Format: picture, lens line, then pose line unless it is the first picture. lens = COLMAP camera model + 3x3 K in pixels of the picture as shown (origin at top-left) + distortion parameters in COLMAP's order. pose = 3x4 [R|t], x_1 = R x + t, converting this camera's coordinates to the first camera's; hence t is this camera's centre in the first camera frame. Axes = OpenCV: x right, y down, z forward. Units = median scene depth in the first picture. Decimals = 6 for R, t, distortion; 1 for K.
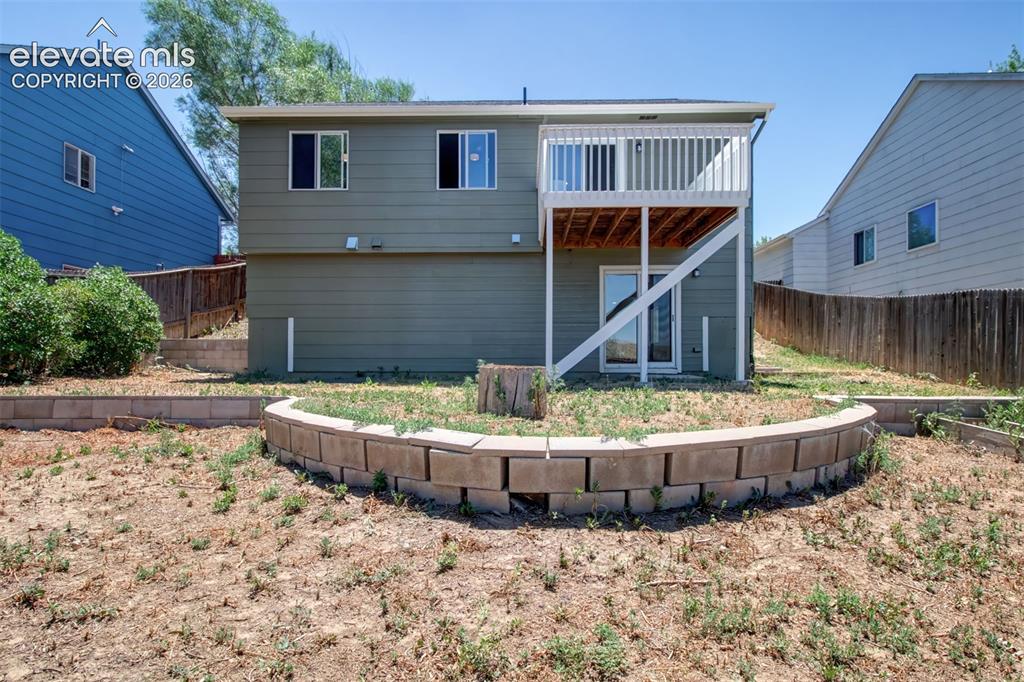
lens RADIAL K [[605.2, 0, 513.0], [0, 605.2, 378.2], [0, 0, 1]] dist [-0.006203, -0.001746]
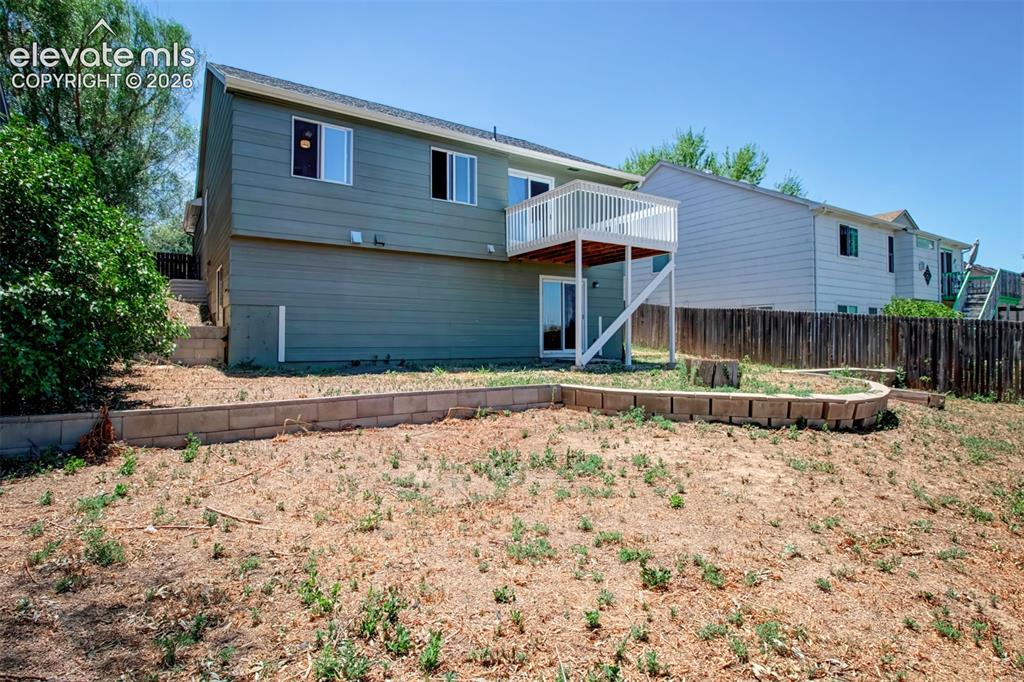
lens RADIAL K [[572.5, 0, 582.2], [0, 572.5, 341.0], [0, 0, 1]] dist [-0.004761, -0.000776]
pose [[0.776734, 0.002407, 0.629825, -0.577884], [0.013601, 0.999695, -0.020594, -0.019339], [-0.629682, 0.024562, 0.776464, -0.003375]]
